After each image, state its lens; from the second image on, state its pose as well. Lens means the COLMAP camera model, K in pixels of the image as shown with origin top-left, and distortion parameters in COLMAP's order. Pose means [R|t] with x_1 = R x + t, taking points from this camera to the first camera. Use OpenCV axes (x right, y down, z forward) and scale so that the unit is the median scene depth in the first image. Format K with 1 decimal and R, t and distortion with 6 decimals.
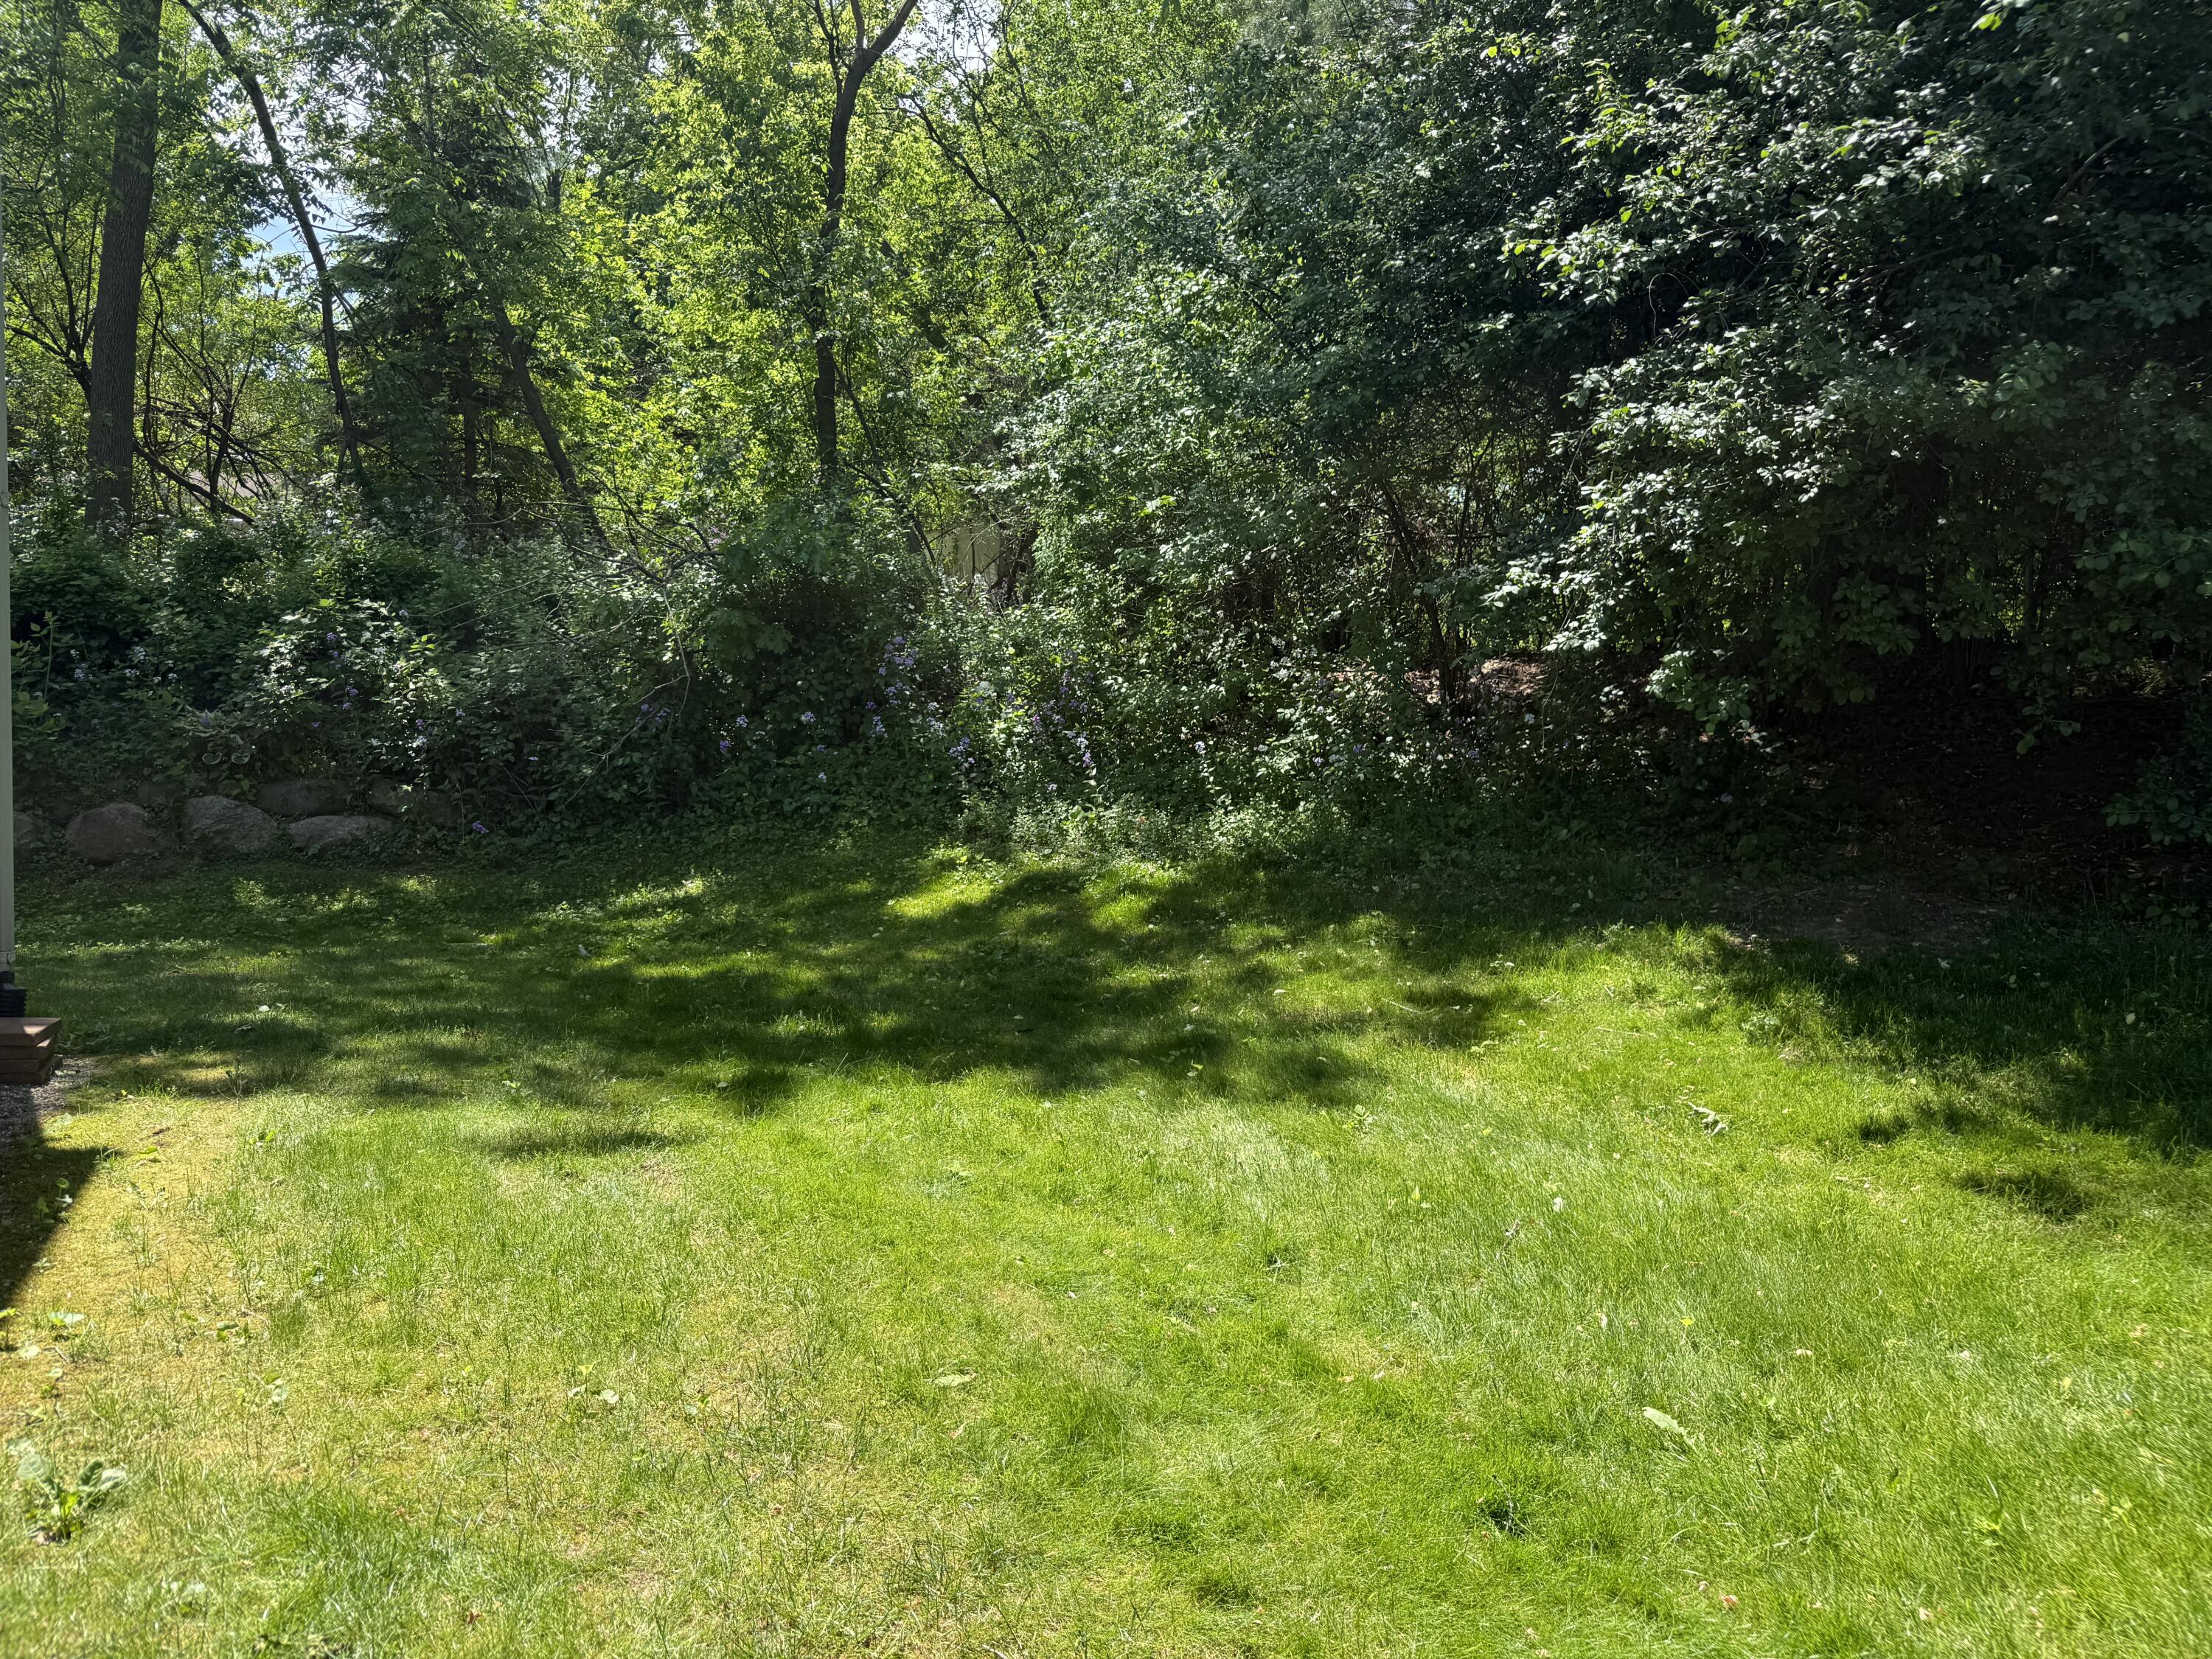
lens RADIAL K [[1650.7, 0, 1106.0], [0, 1650.7, 829.5], [0, 0, 1]] dist [0.006649, 0.004173]
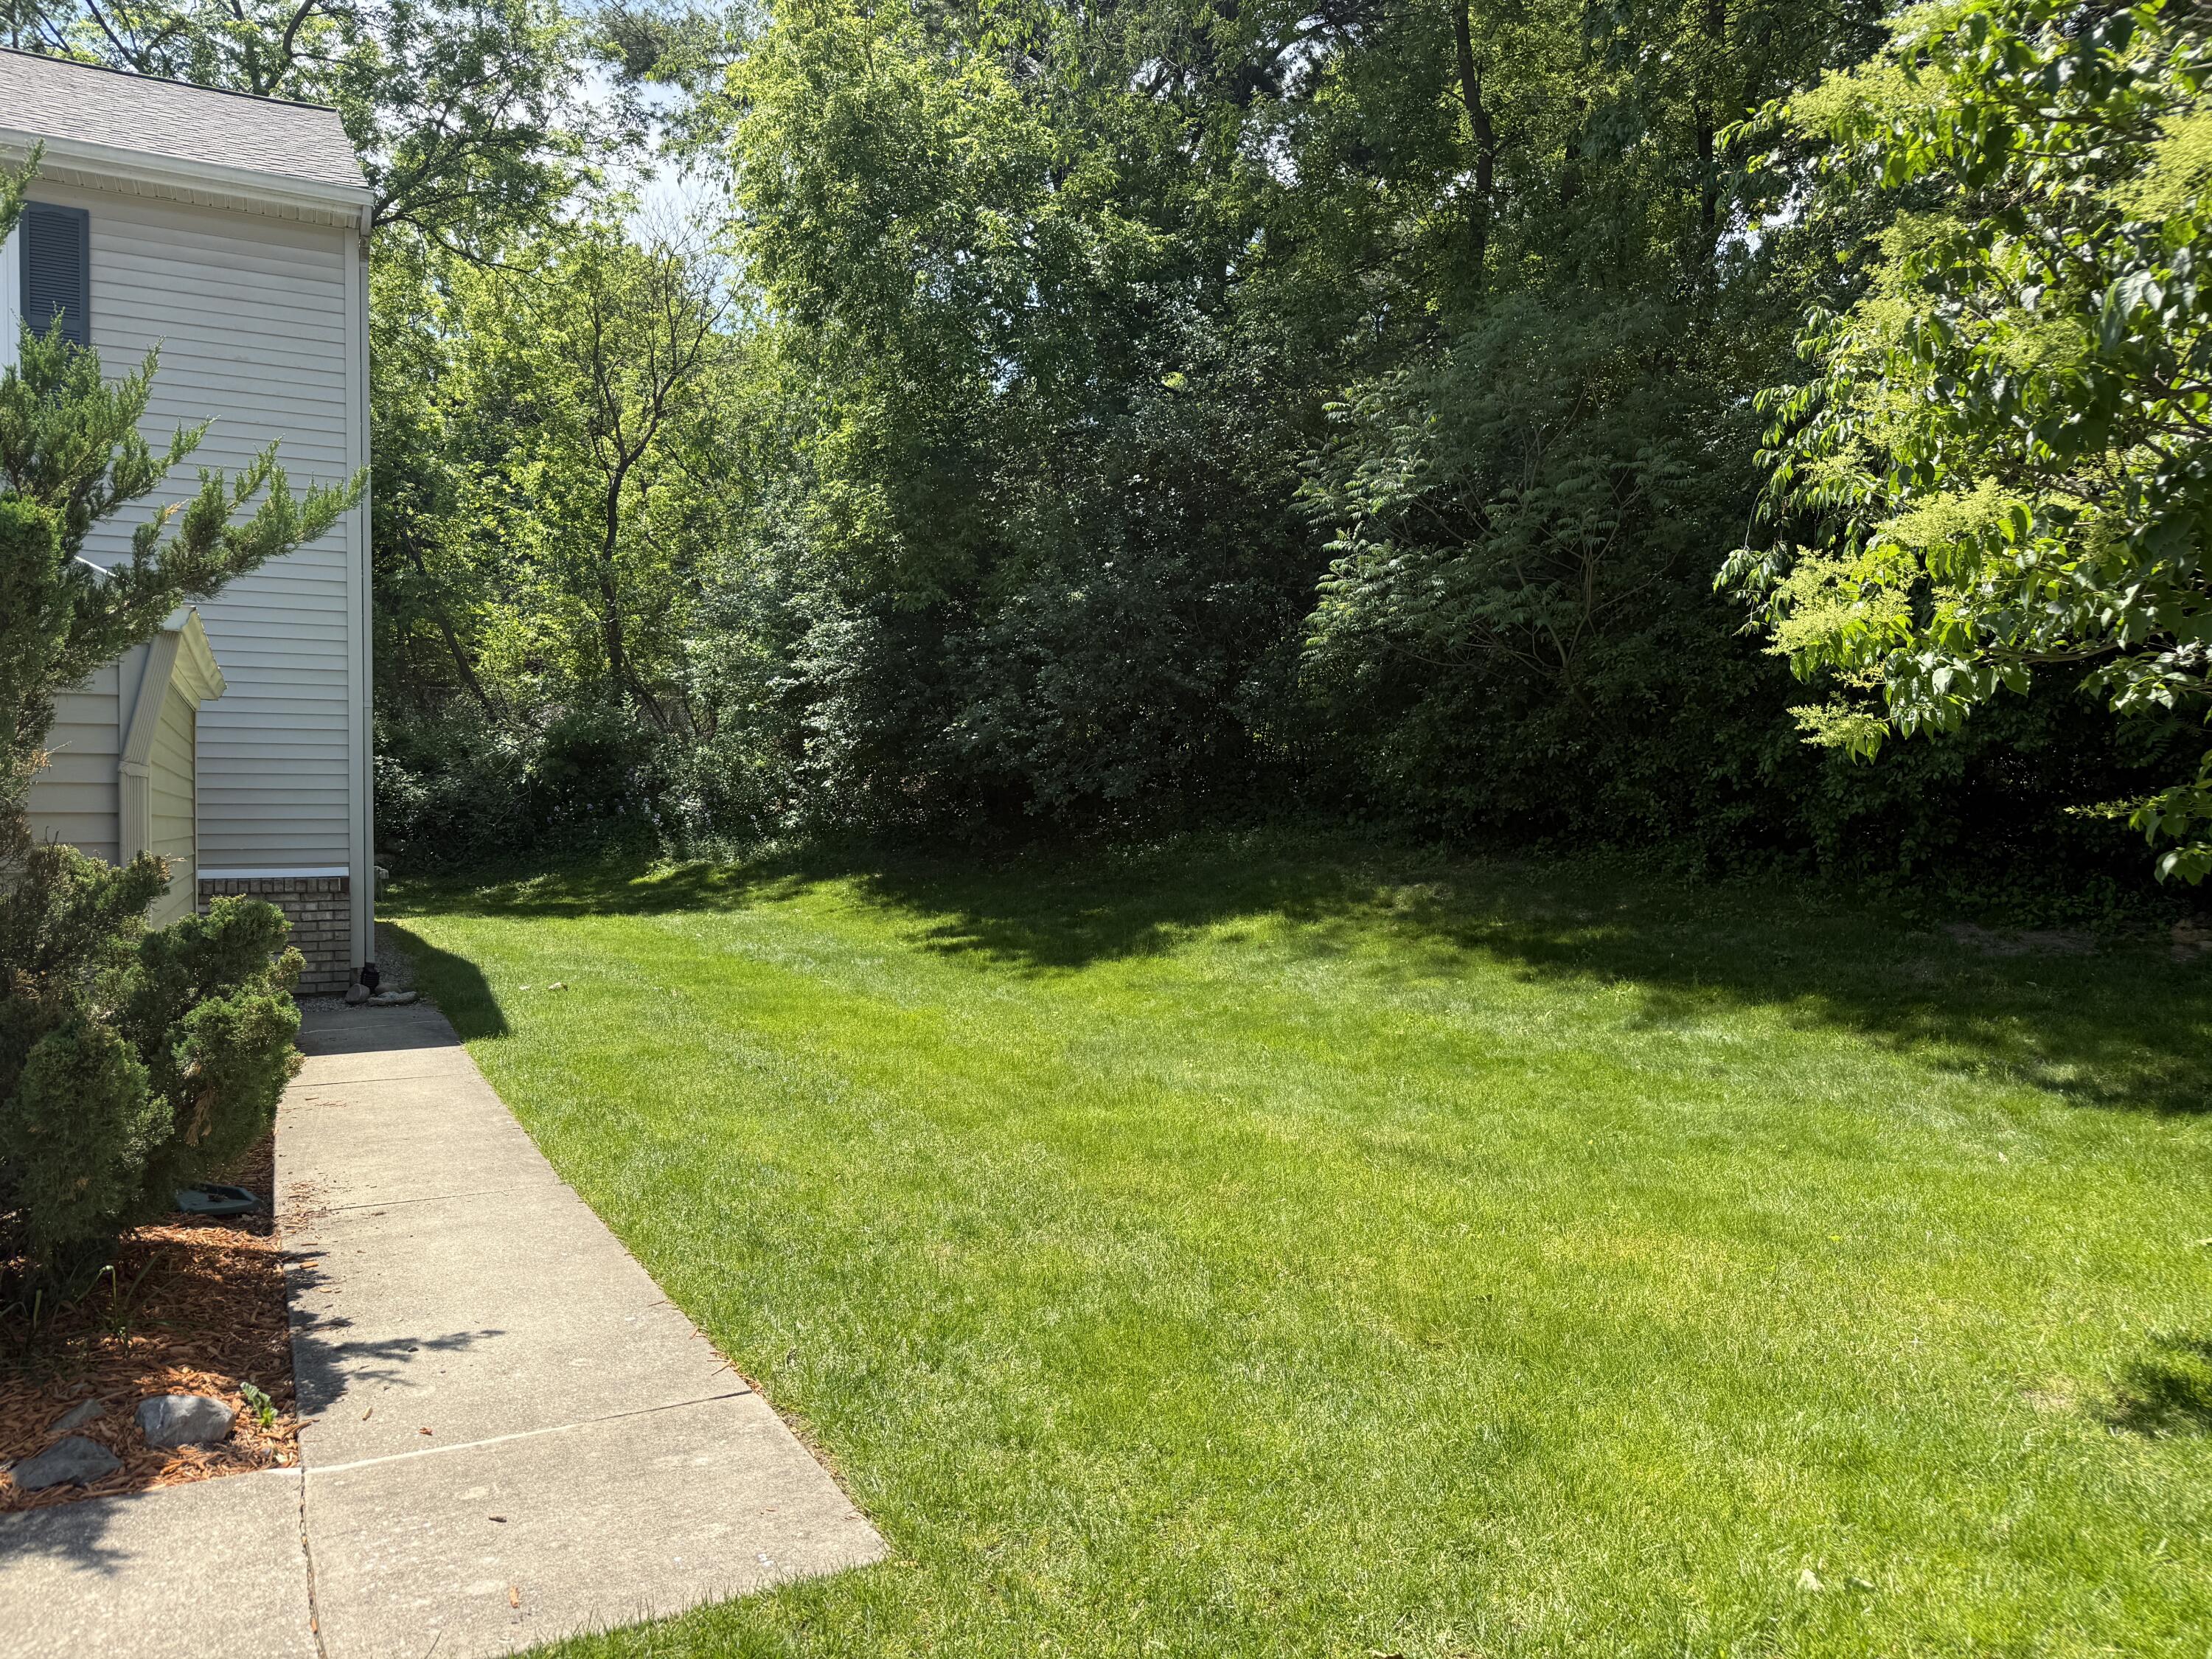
lens RADIAL K [[1510.6, 0, 1078.1], [0, 1510.6, 876.5], [0, 0, 1]] dist [0.062062, -0.153318]
pose [[0.994505, -0.026440, 0.101296, 0.266389], [0.024607, 0.999511, 0.019305, 0.008017], [-0.101757, -0.016707, 0.994669, -1.182491]]
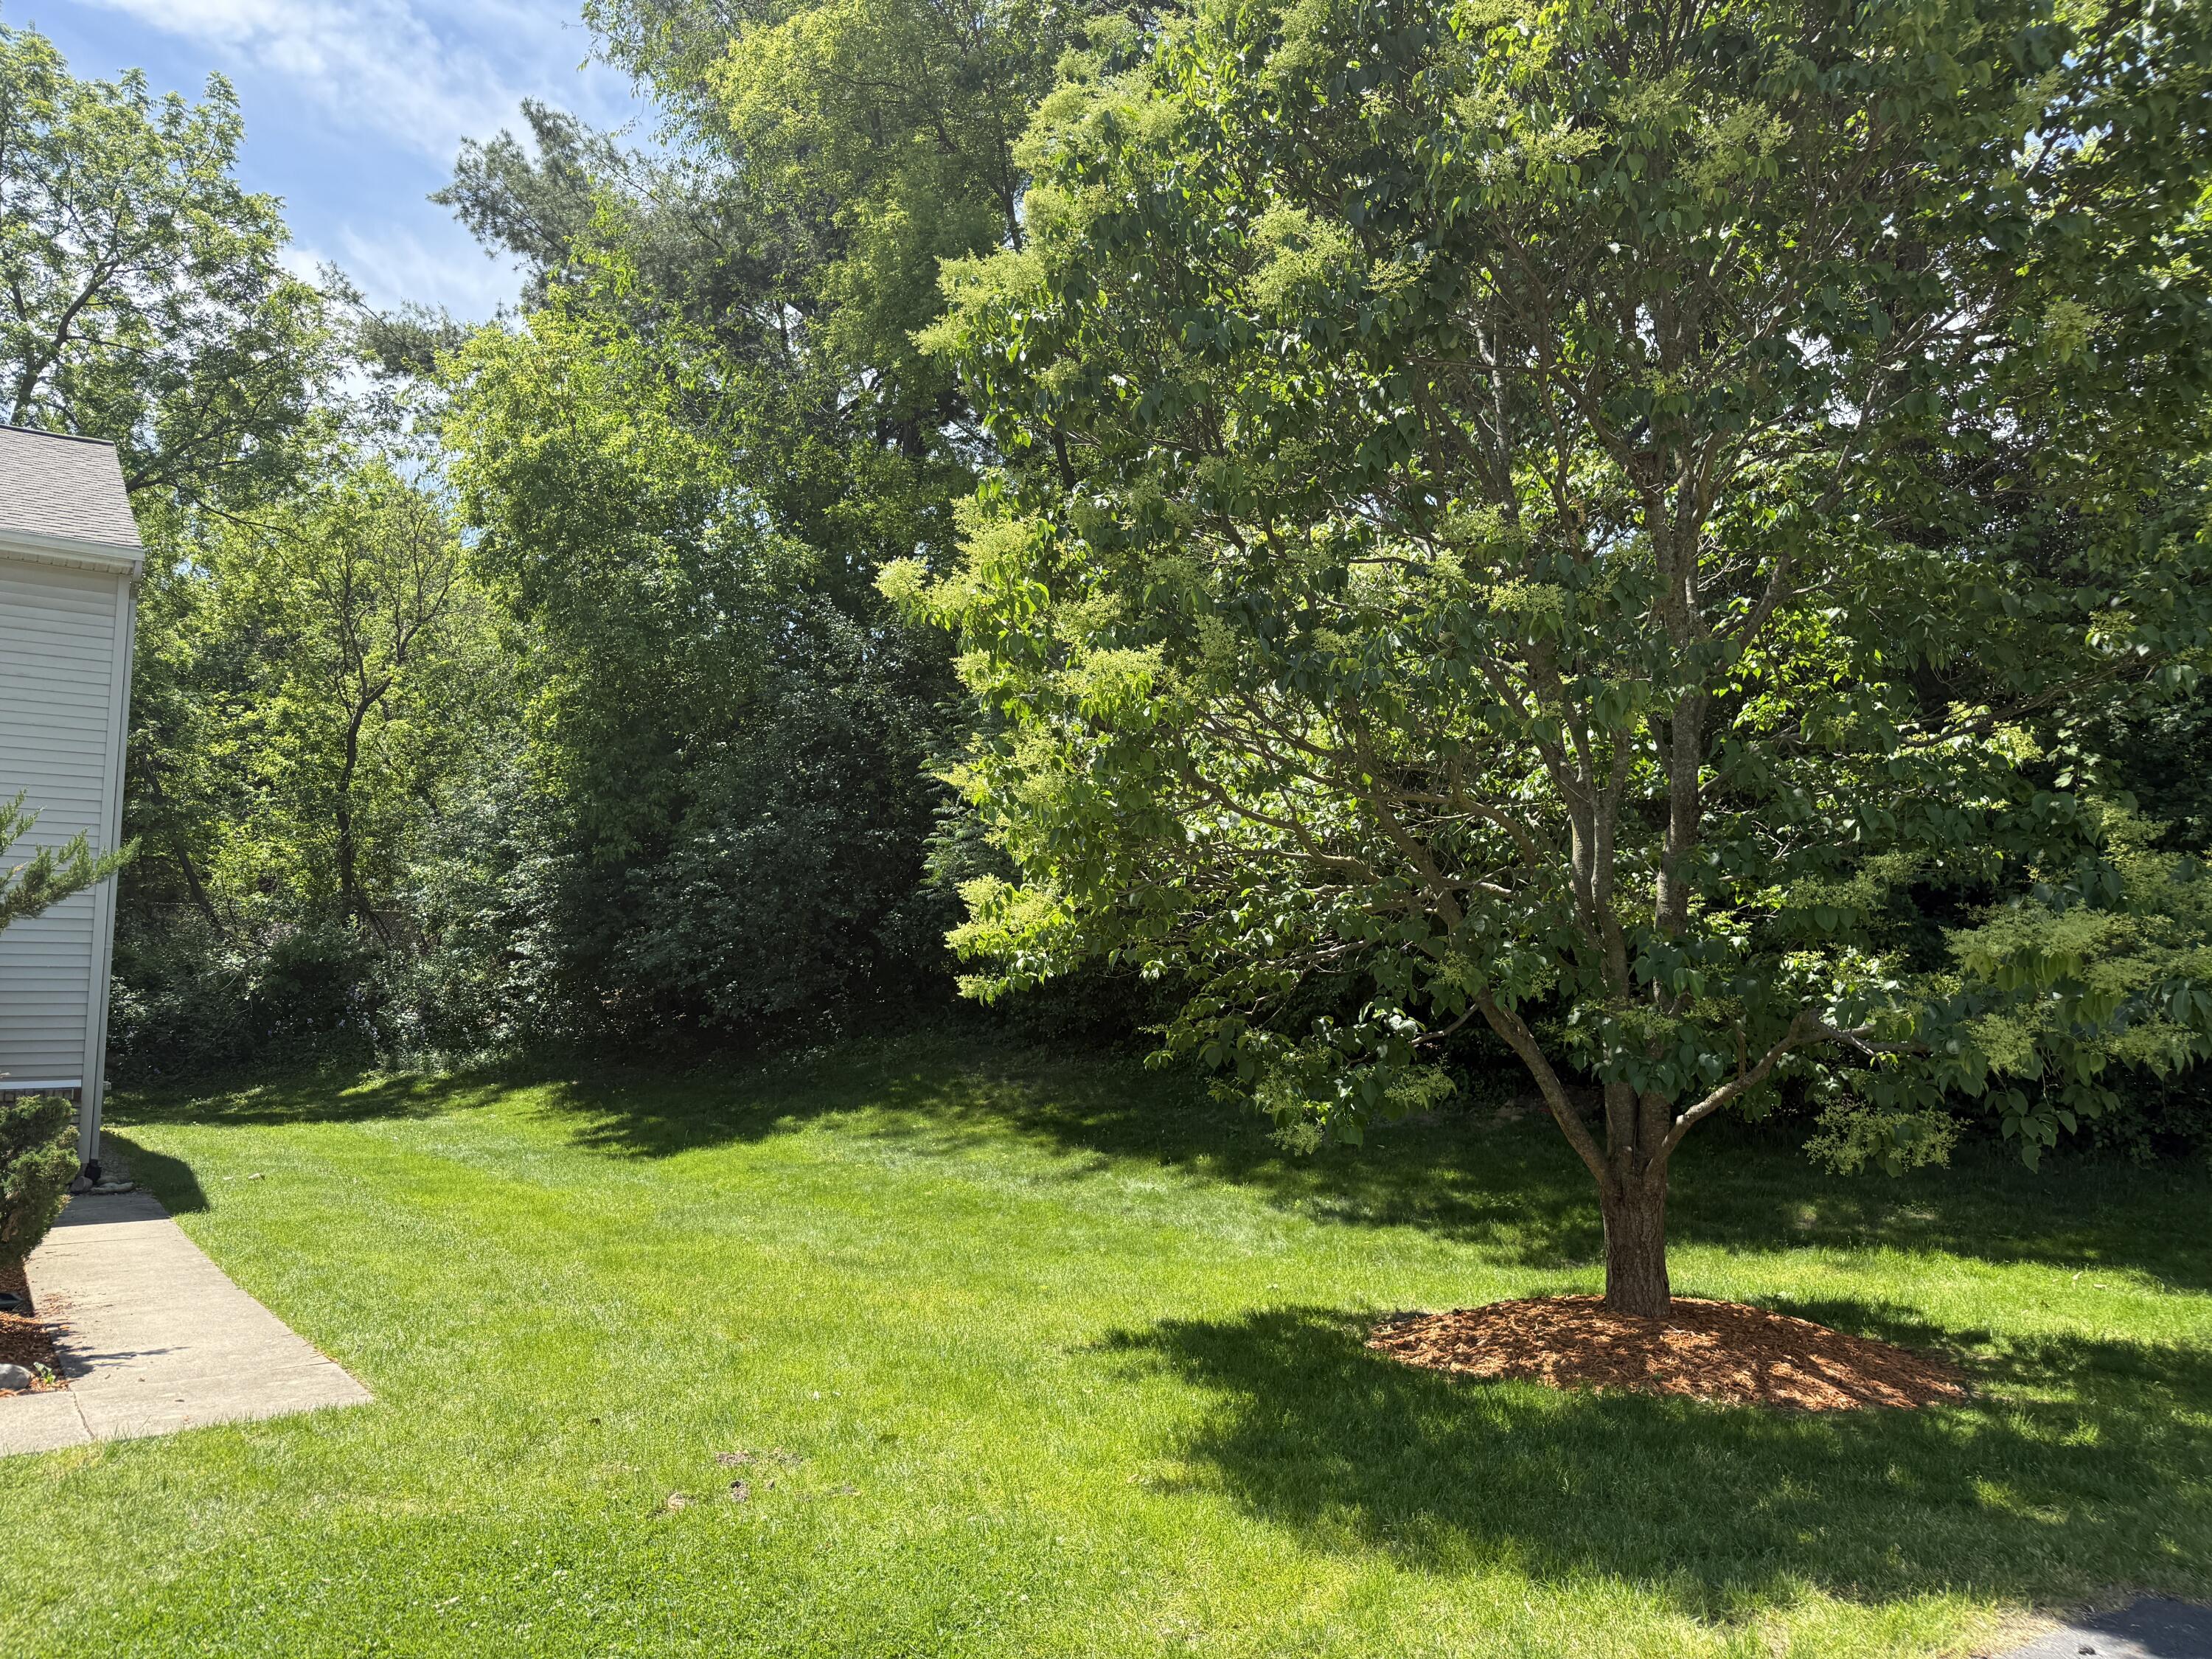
lens RADIAL K [[1541.6, 0, 1106.0], [0, 1541.6, 829.5], [0, 0, 1]] dist [-0.031602, 0.000454]
pose [[0.965916, -0.003752, 0.258828, 0.360614], [0.040498, 0.989773, -0.136786, 0.010078], [-0.255668, 0.142605, 0.956189, -1.510995]]
